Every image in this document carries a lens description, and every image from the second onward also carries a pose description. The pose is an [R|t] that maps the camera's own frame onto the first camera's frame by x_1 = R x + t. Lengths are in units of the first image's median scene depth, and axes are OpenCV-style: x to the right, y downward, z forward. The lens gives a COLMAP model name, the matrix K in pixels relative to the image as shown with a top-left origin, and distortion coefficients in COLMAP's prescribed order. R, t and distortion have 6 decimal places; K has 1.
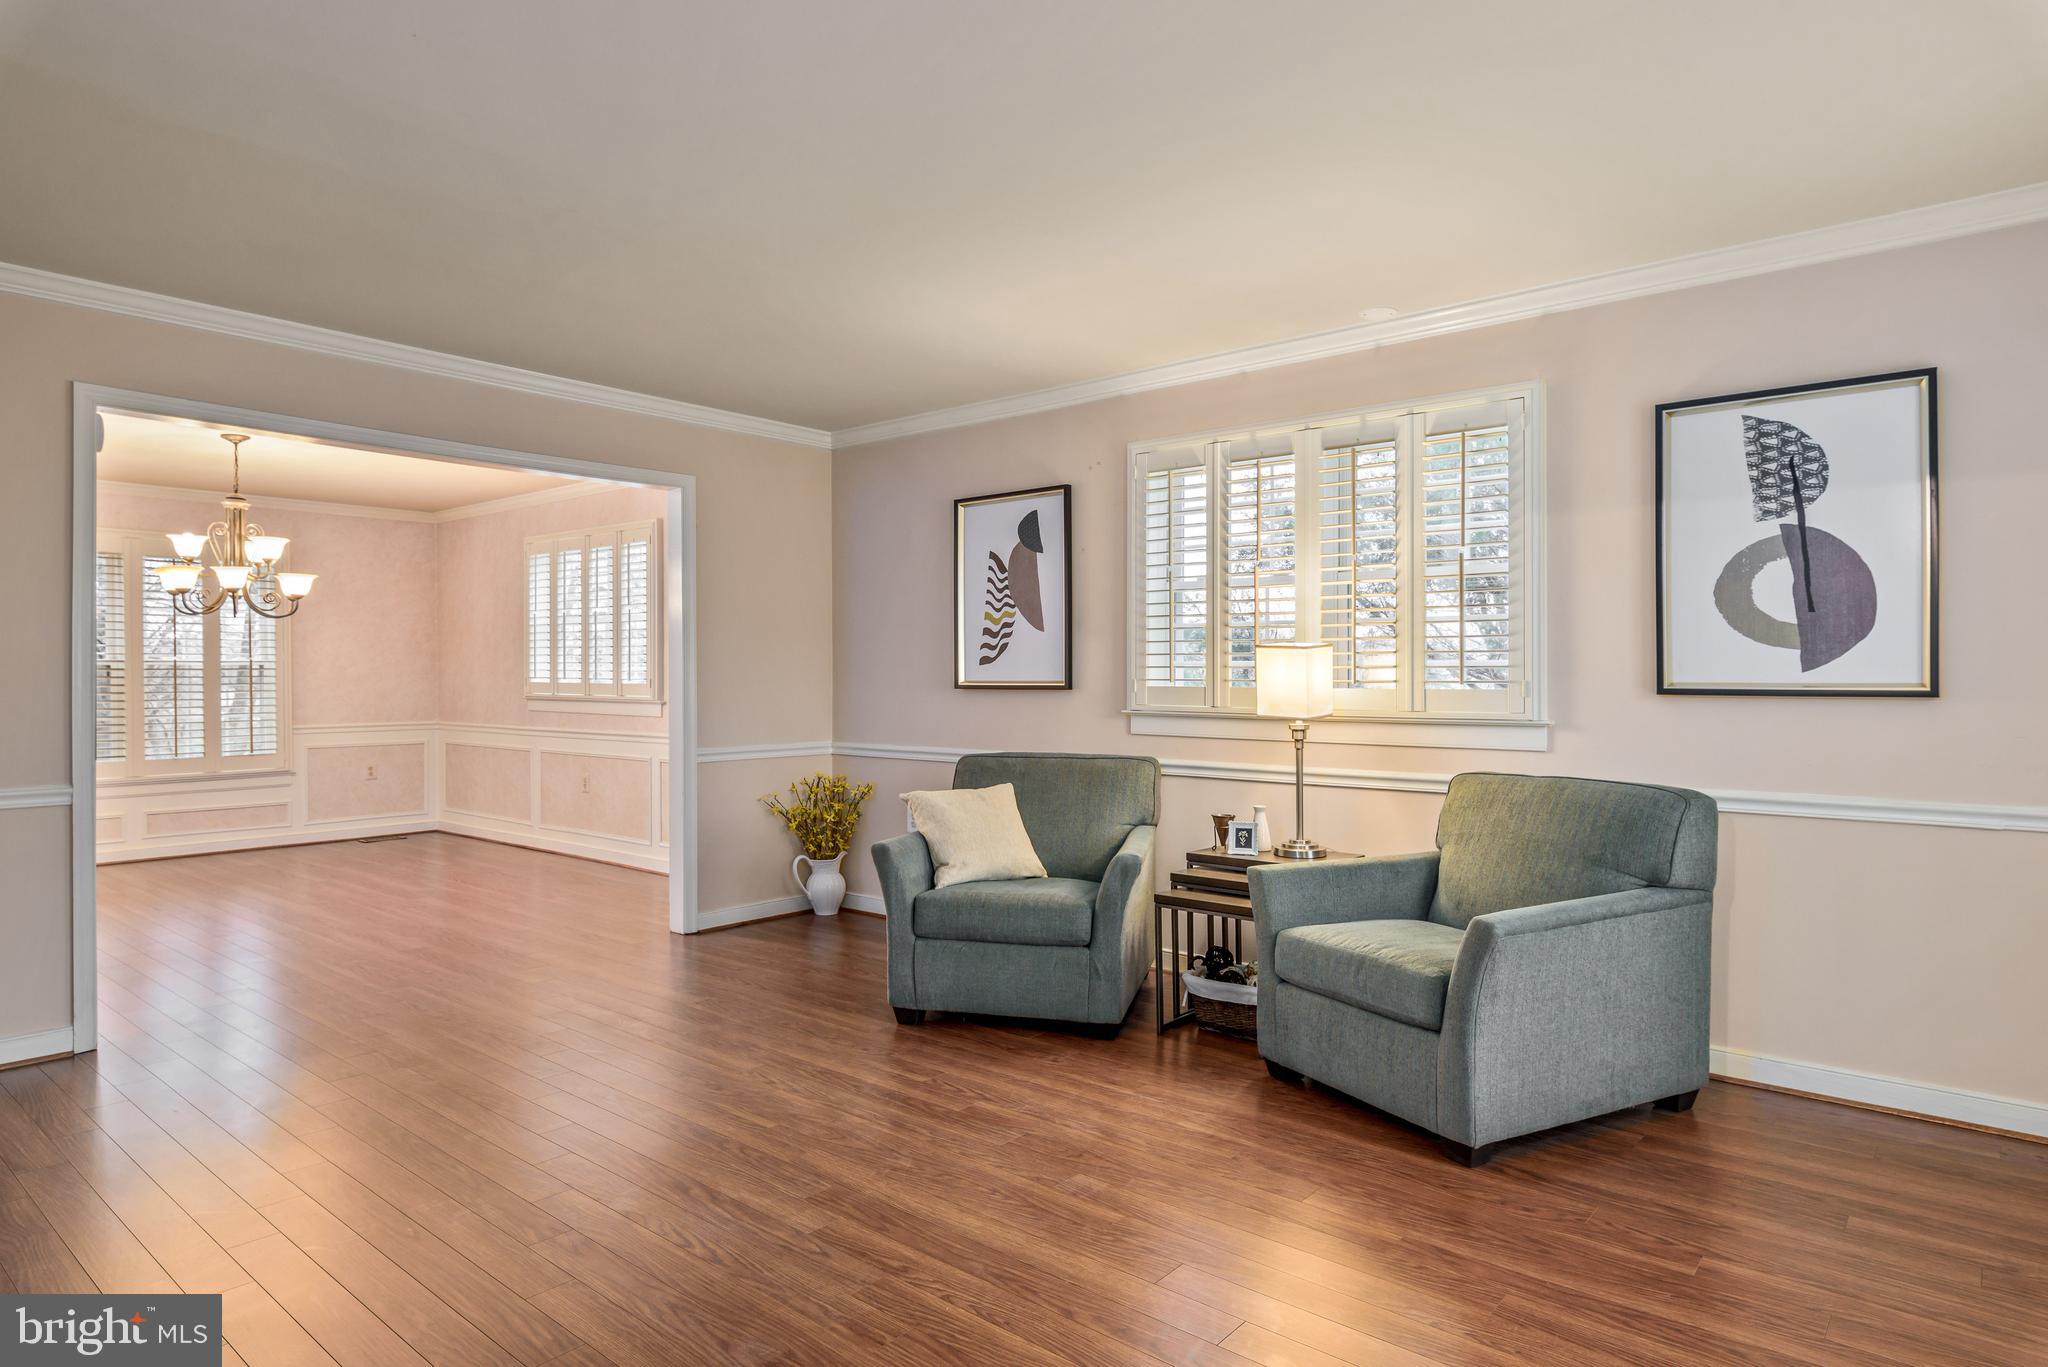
lens RADIAL K [[1157.2, 0, 1029.8], [0, 1157.2, 679.1], [0, 0, 1]] dist [-0.008674, 0.001463]
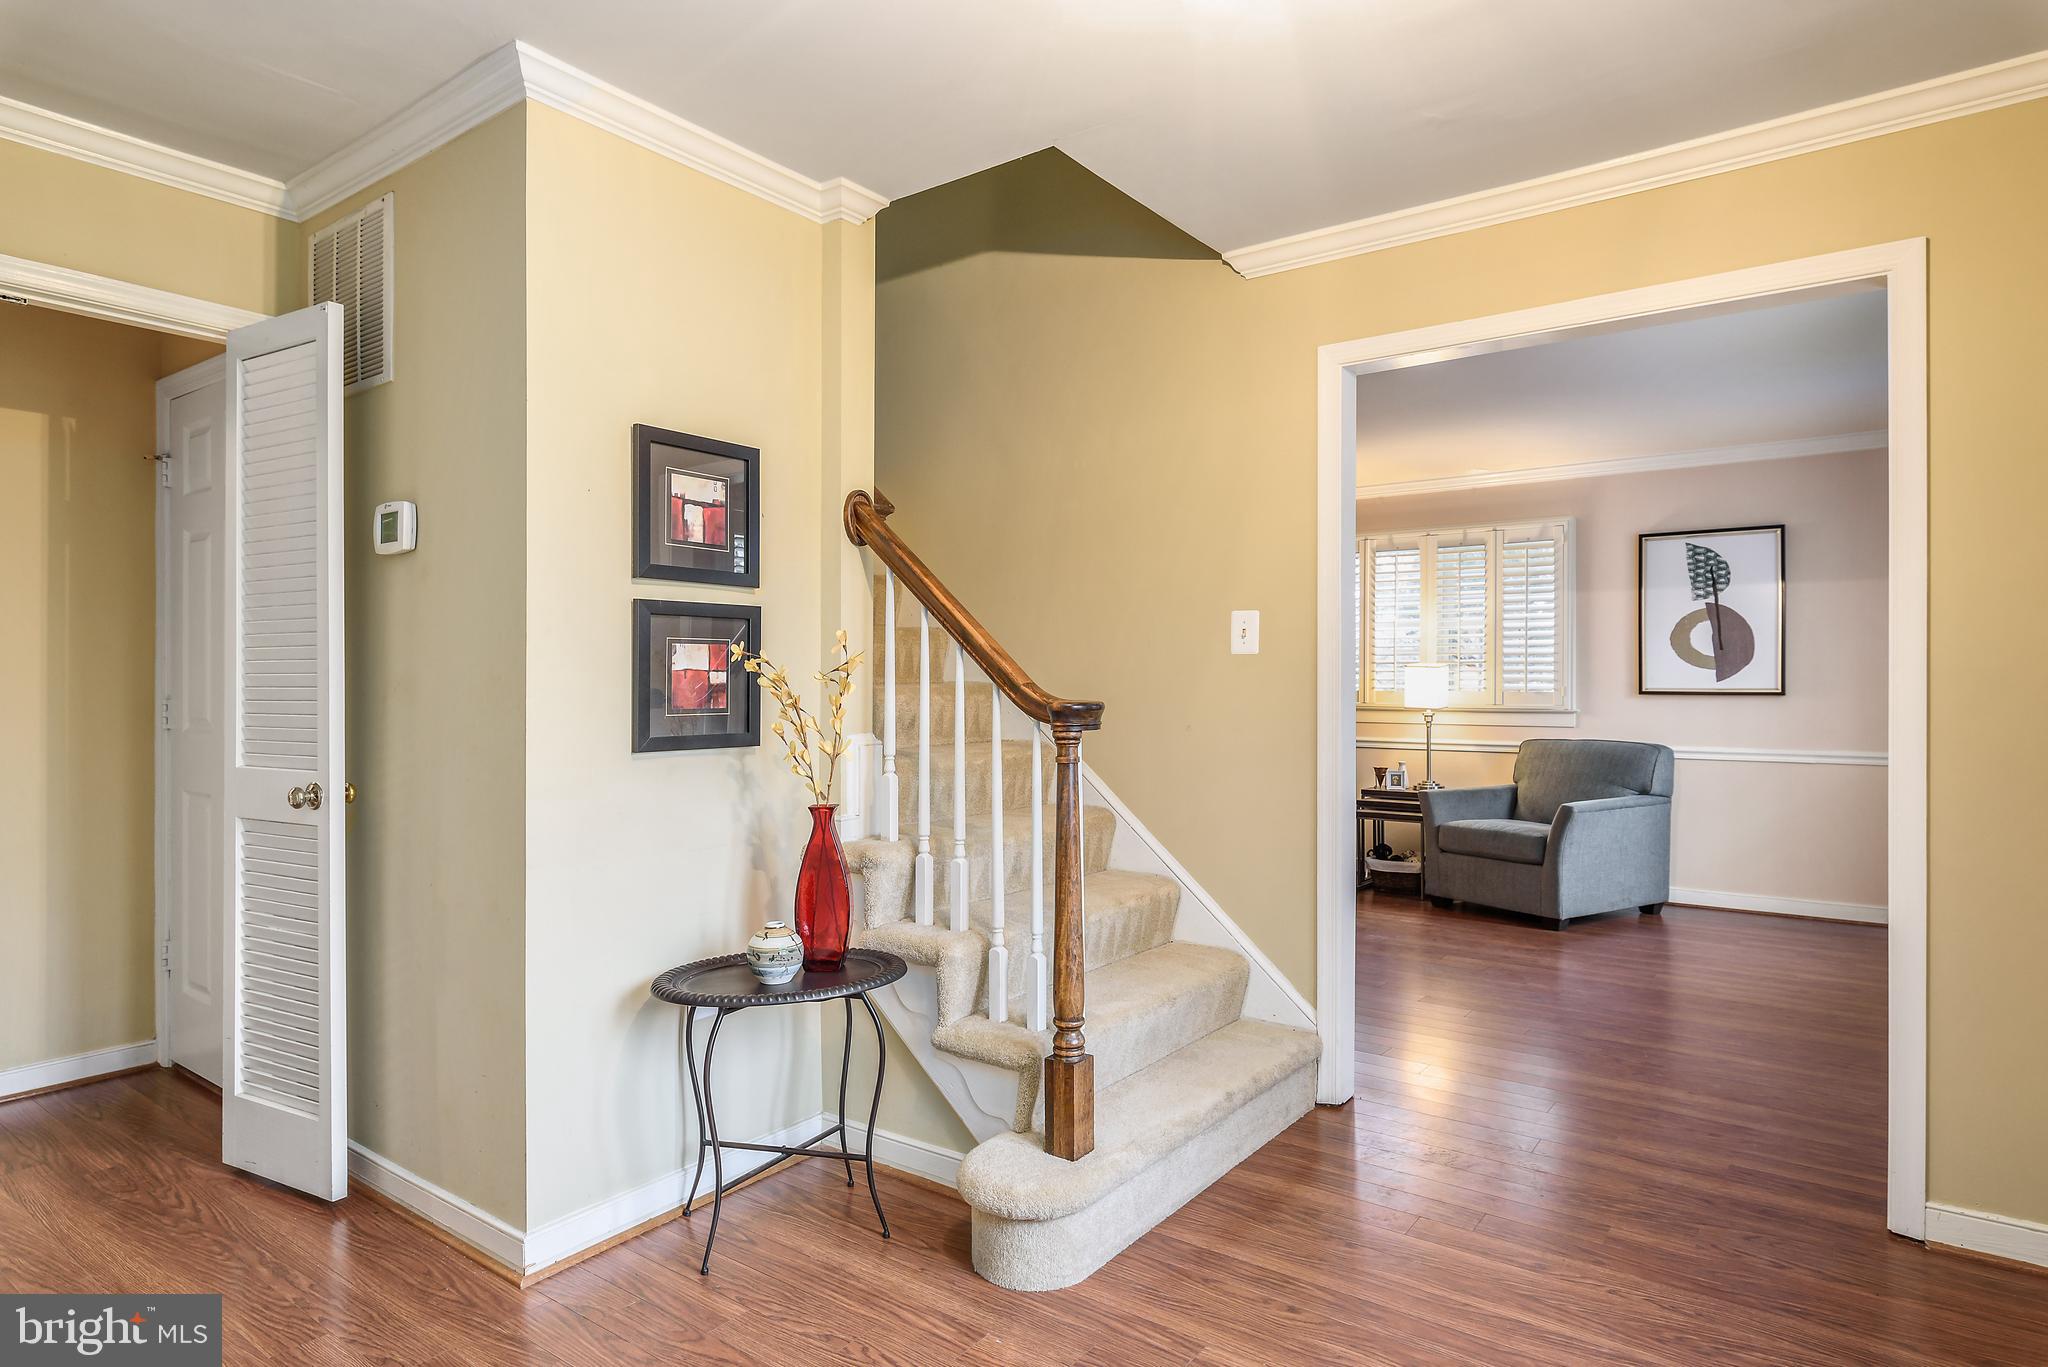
lens RADIAL K [[1157.2, 0, 1023.7], [0, 1157.2, 689.3], [0, 0, 1]] dist [-0.008674, 0.001463]
pose [[0.998114, -0.000498, 0.061389, -0.557414], [0.000247, 0.999992, 0.004098, -0.002507], [-0.061390, -0.004075, 0.998106, -0.785647]]
